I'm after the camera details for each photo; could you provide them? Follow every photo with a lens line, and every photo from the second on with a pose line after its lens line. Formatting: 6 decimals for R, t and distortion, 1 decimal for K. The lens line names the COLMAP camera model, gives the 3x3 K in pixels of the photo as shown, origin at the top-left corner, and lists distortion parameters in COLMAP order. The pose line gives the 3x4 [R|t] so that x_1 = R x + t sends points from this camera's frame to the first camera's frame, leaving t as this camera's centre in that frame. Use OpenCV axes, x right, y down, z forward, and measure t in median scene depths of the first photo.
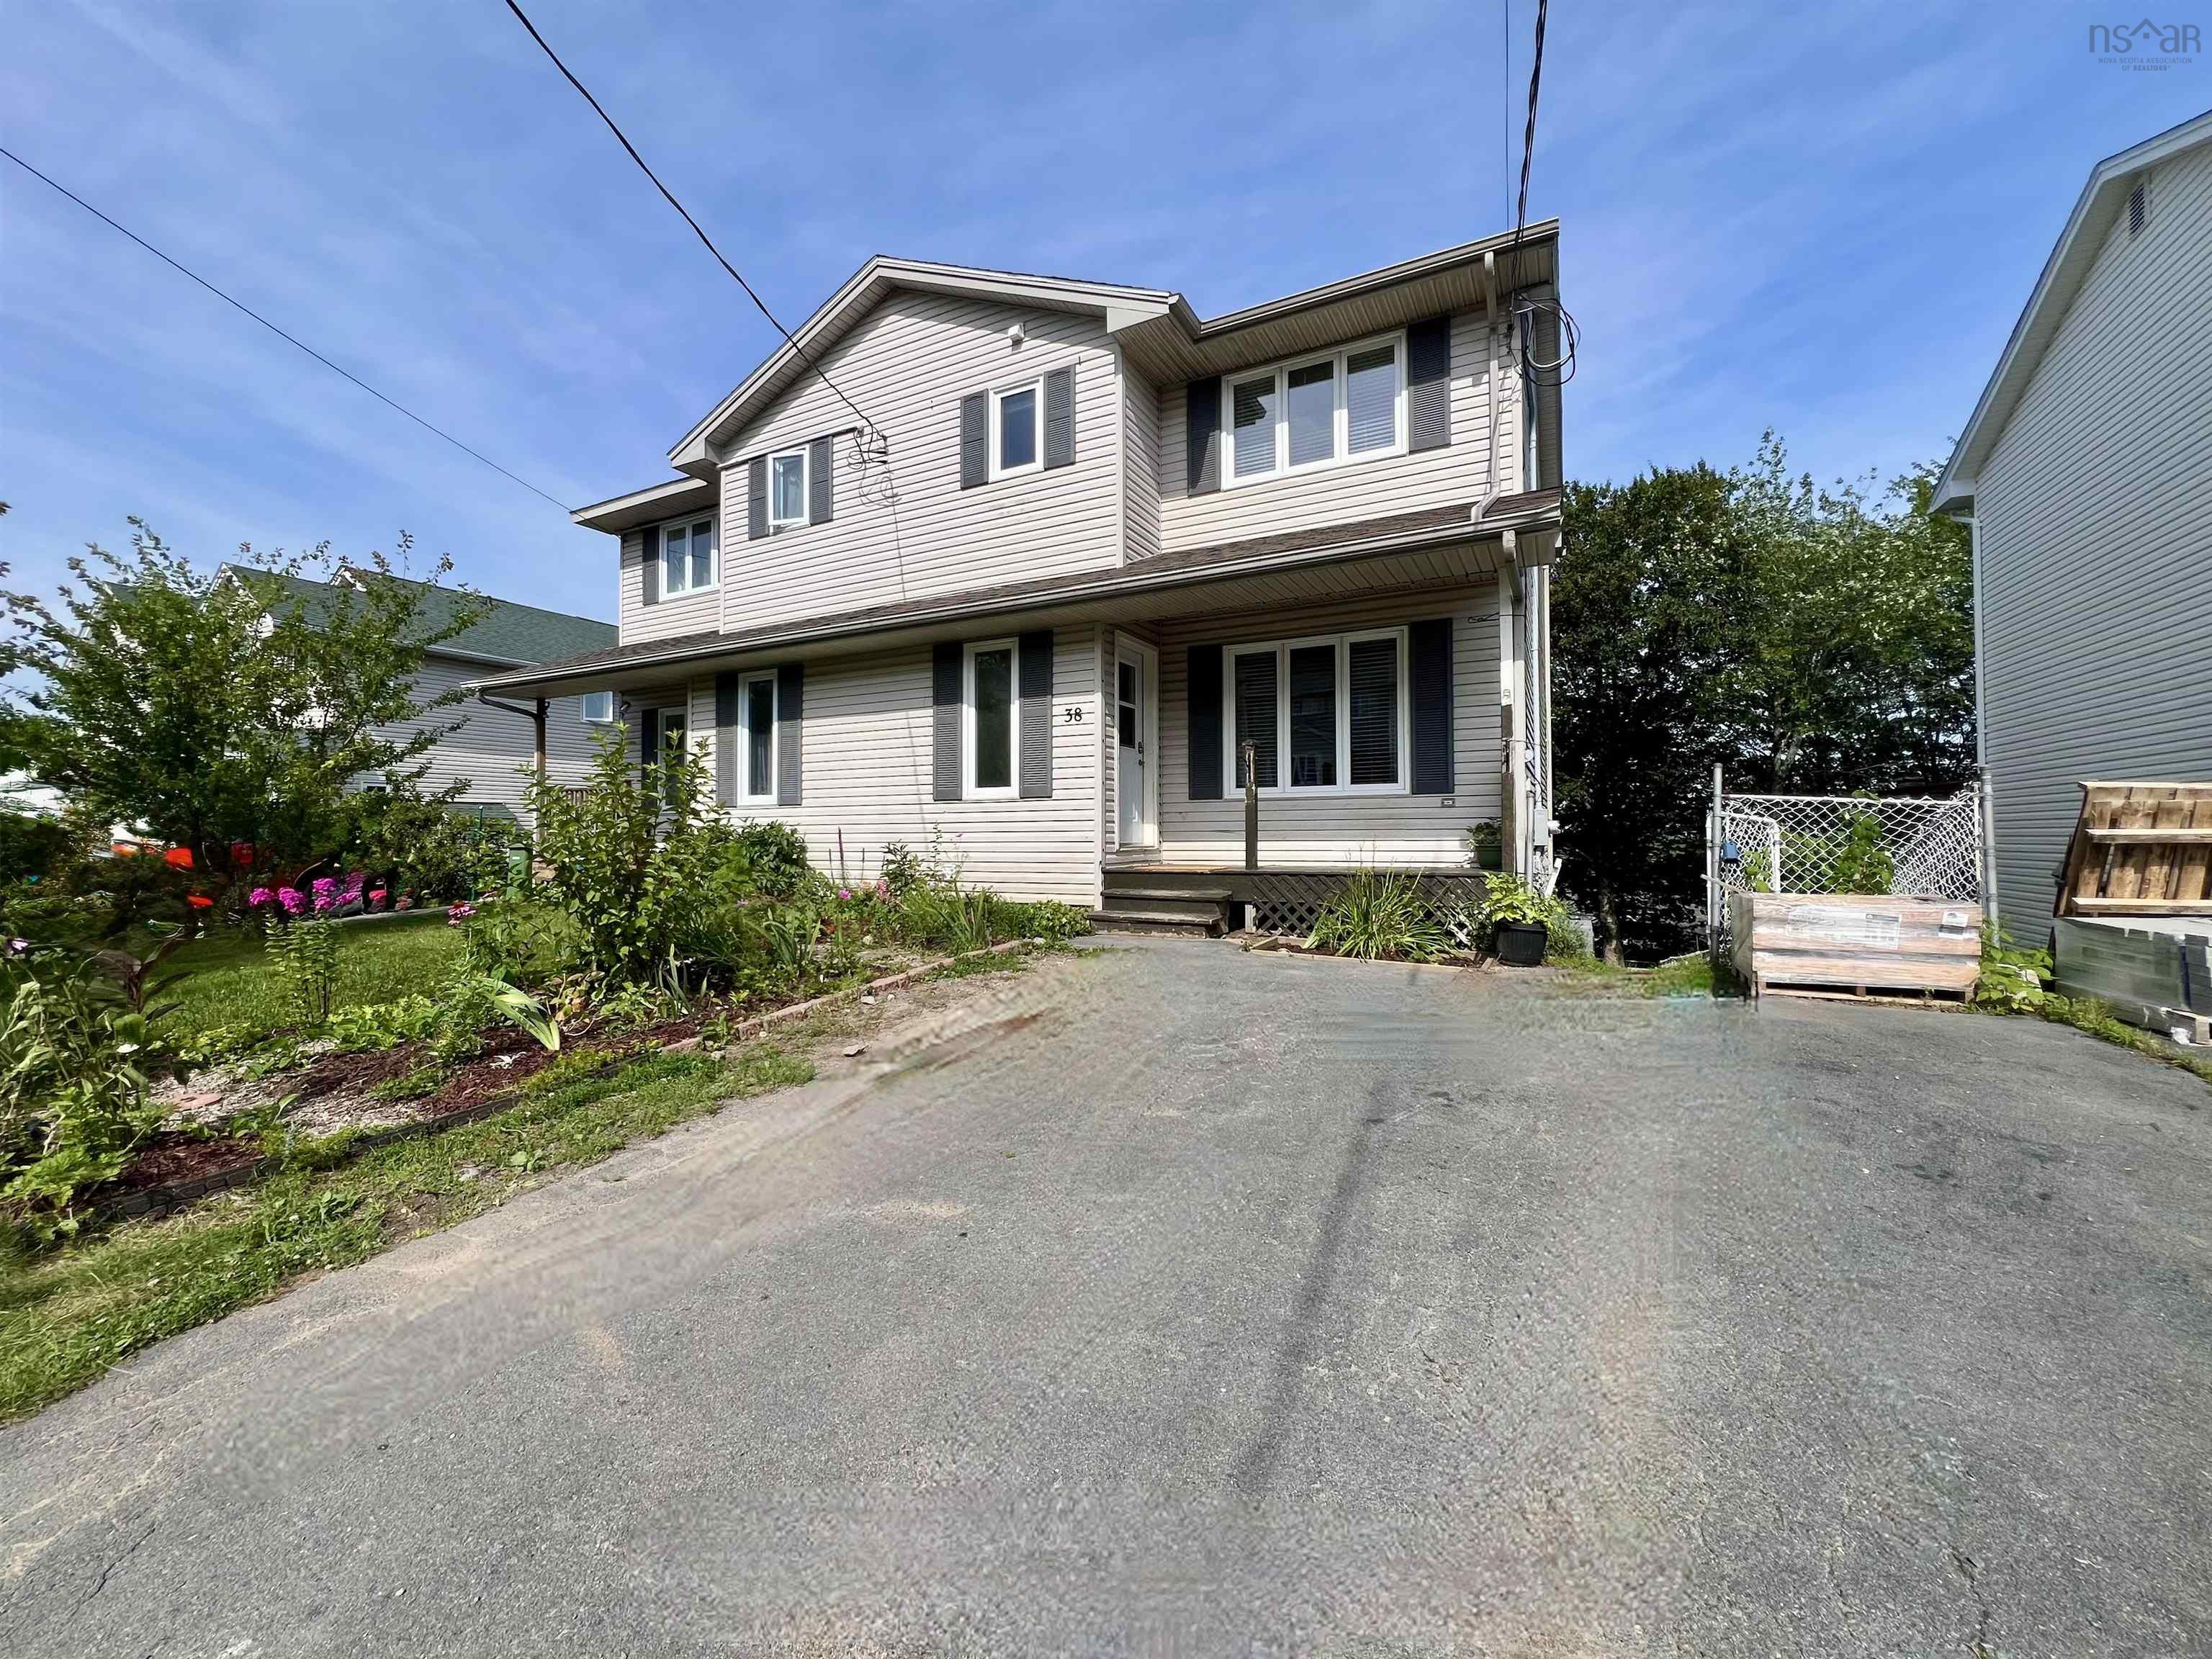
lens RADIAL K [[880.1, 0, 1105.9], [0, 880.1, 816.1], [0, 0, 1]] dist [-0.001610, -0.000119]
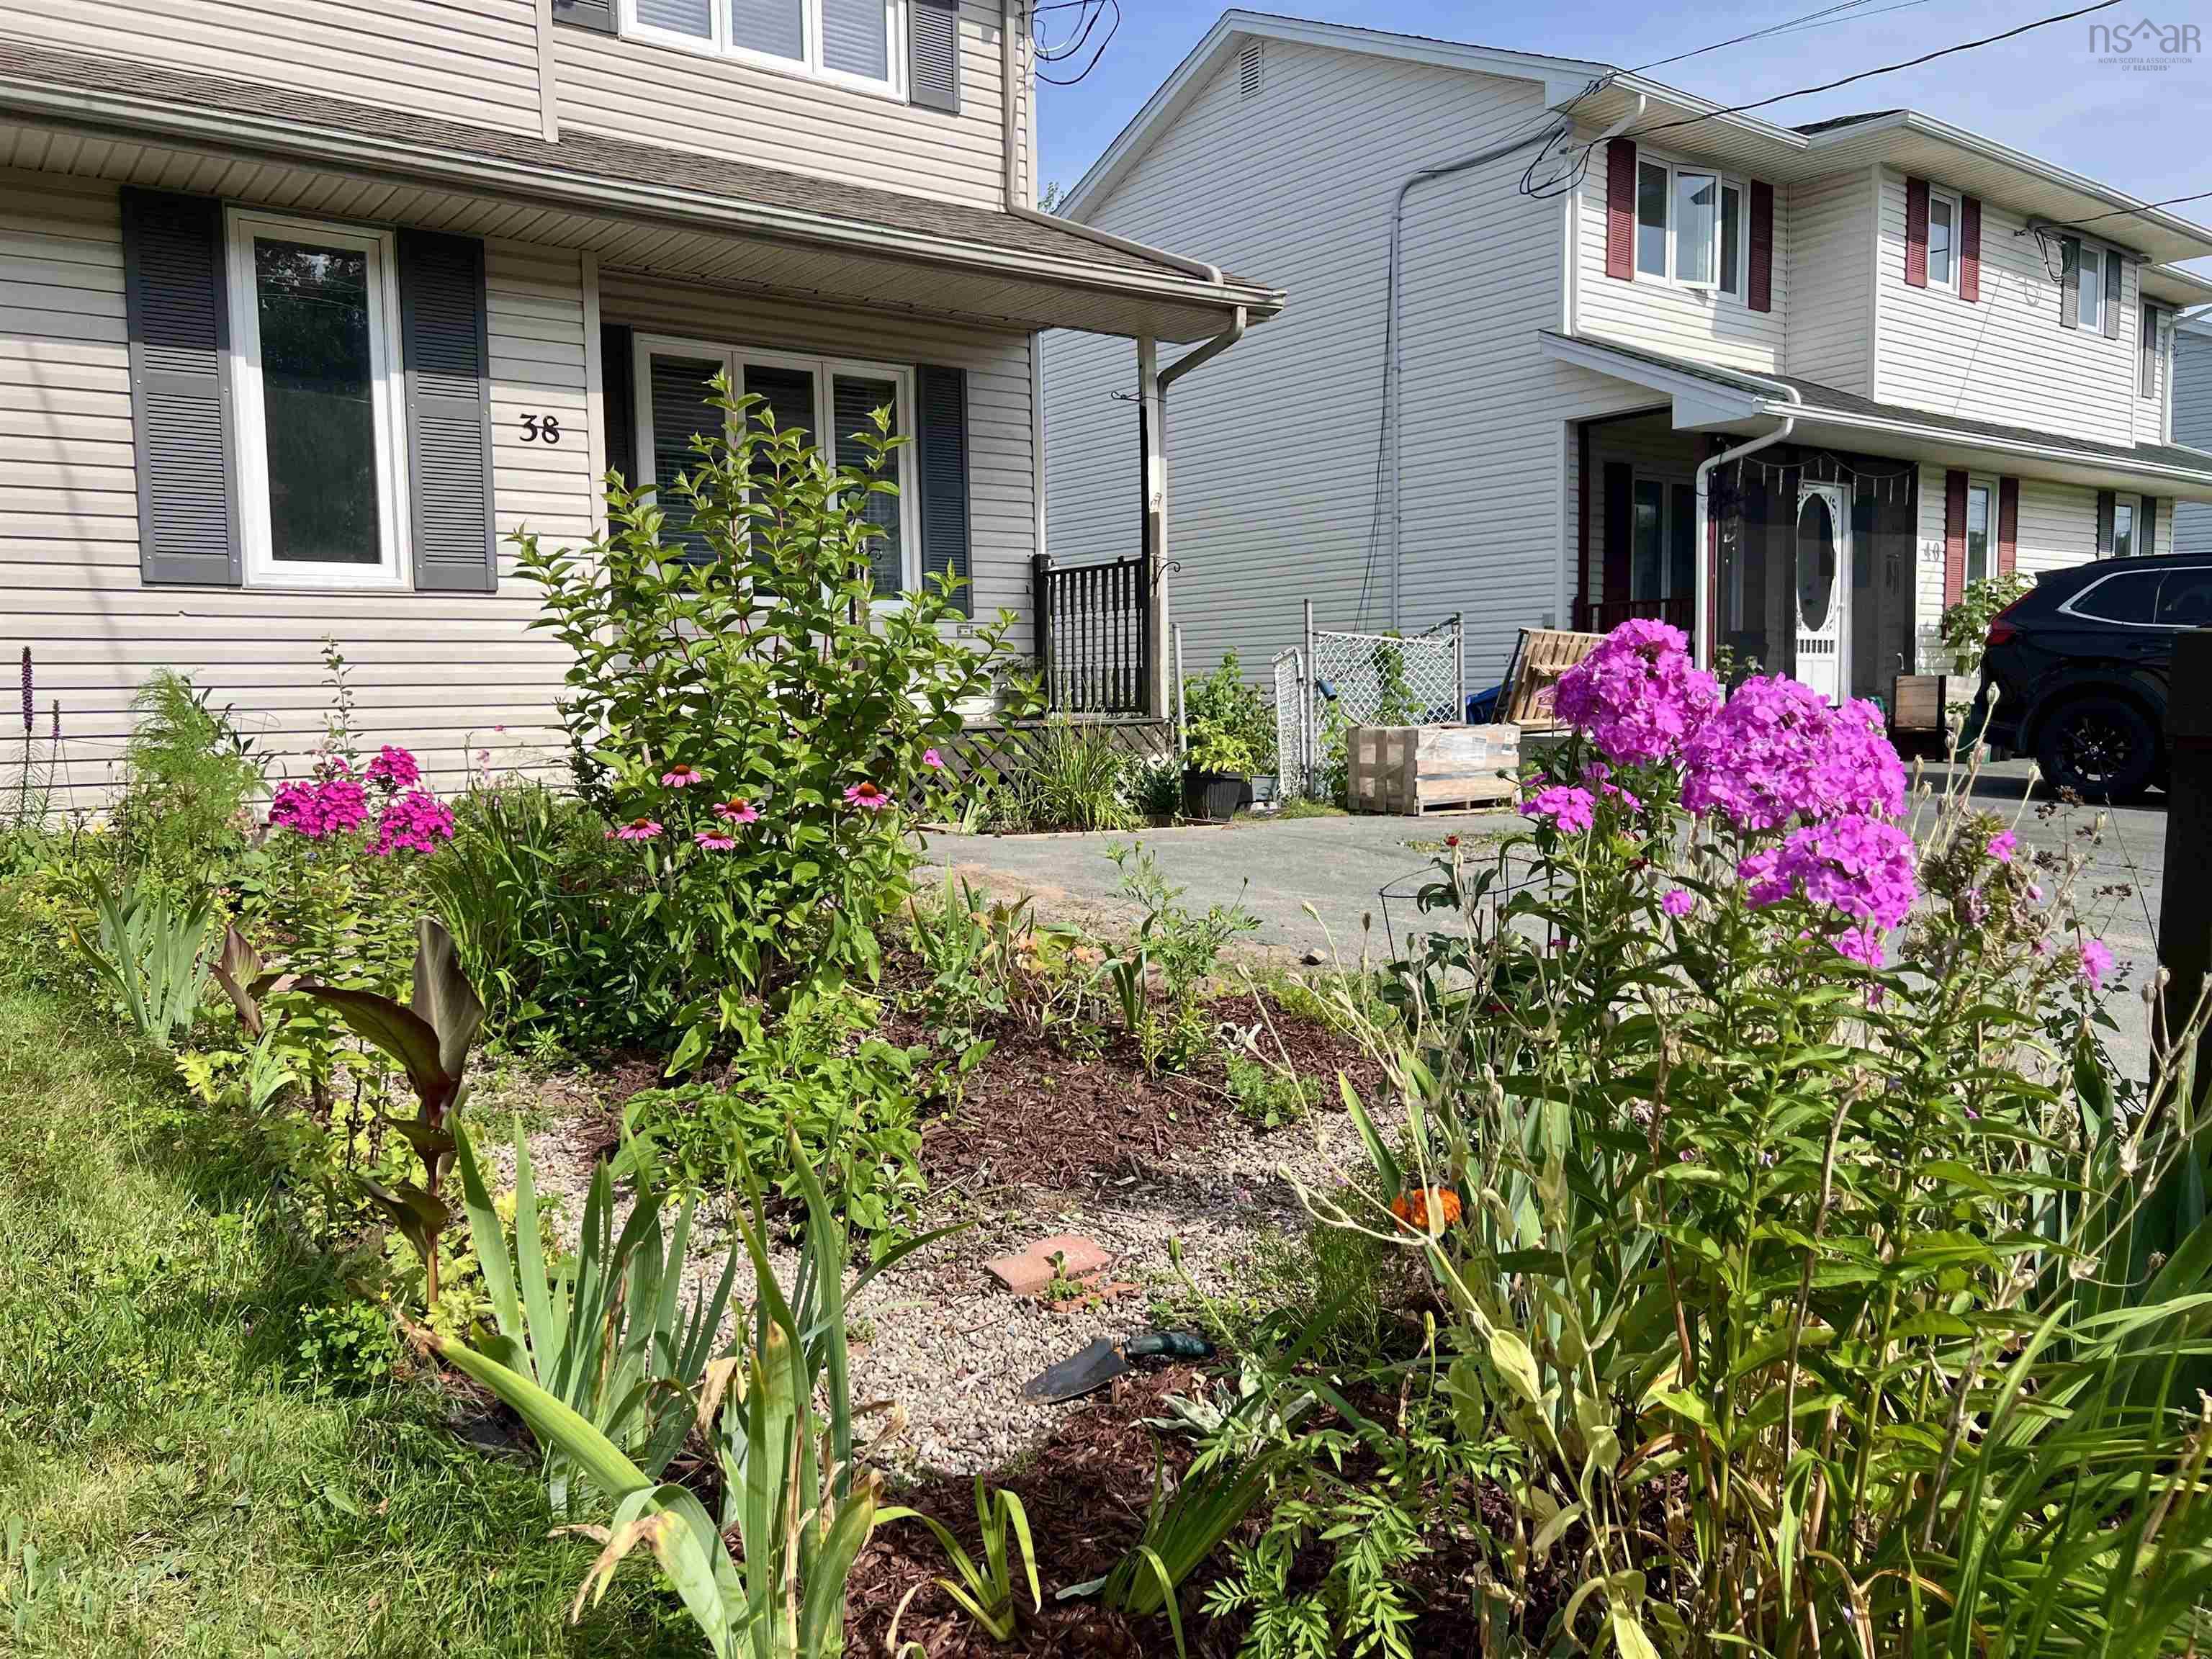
lens RADIAL K [[1690.0, 0, 1107.9], [0, 1690.0, 839.9], [0, 0, 1]] dist [0.010173, -0.004432]
pose [[0.426108, -0.075479, 0.901518, -0.769457], [-0.005147, 0.996295, 0.085847, 0.033352], [-0.904657, -0.041221, 0.424141, 0.283555]]
